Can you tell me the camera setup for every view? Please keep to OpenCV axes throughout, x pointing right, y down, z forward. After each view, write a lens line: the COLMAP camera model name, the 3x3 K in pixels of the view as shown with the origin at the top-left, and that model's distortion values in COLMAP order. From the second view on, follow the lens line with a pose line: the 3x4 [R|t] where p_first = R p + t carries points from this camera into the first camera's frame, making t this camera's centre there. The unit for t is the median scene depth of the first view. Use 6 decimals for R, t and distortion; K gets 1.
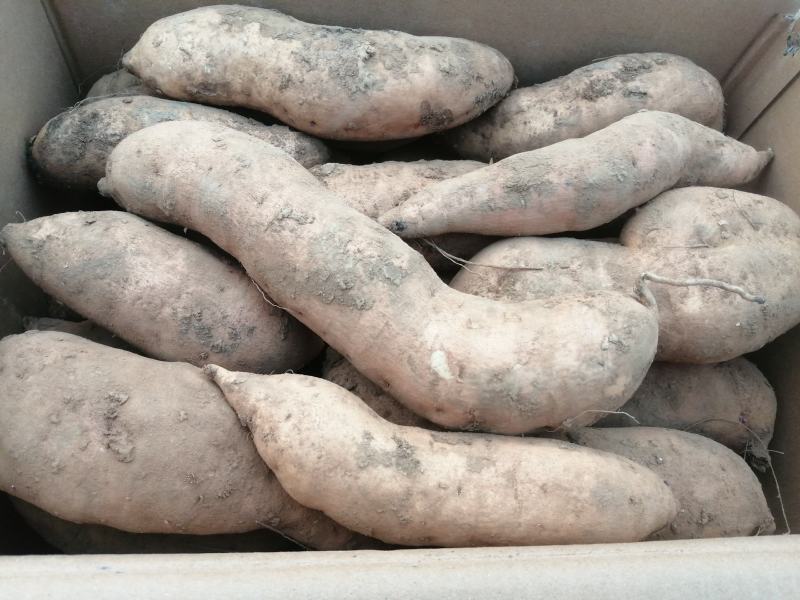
lens RADIAL K [[652.7, 0, 397.9], [0, 652.7, 302.6], [0, 0, 1]] dist [0.000037, -0.063759]
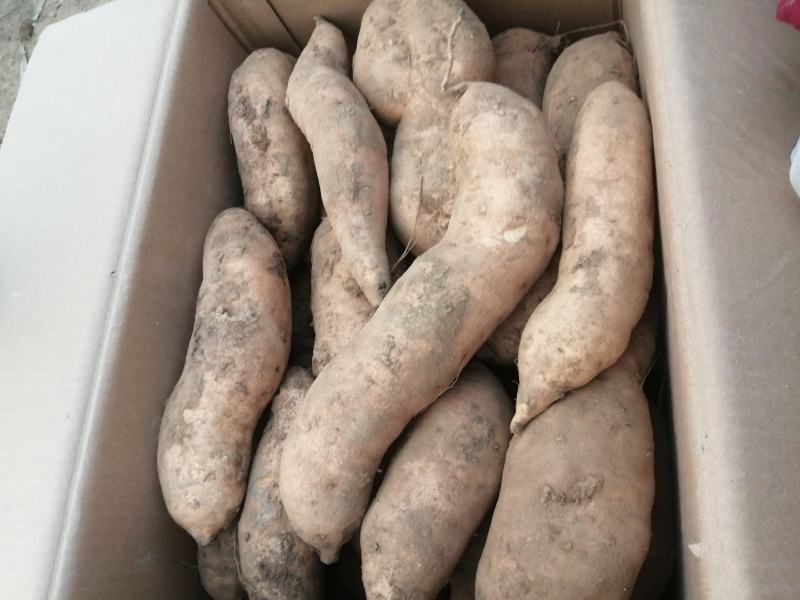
lens RADIAL K [[652.7, 0, 397.9], [0, 652.7, 302.6], [0, 0, 1]] dist [0.000037, -0.063759]
pose [[0.037783, -0.975588, 0.216335, -0.285551], [0.995334, 0.055977, 0.078596, -0.184223], [-0.088787, 0.212356, 0.973150, -0.150094]]
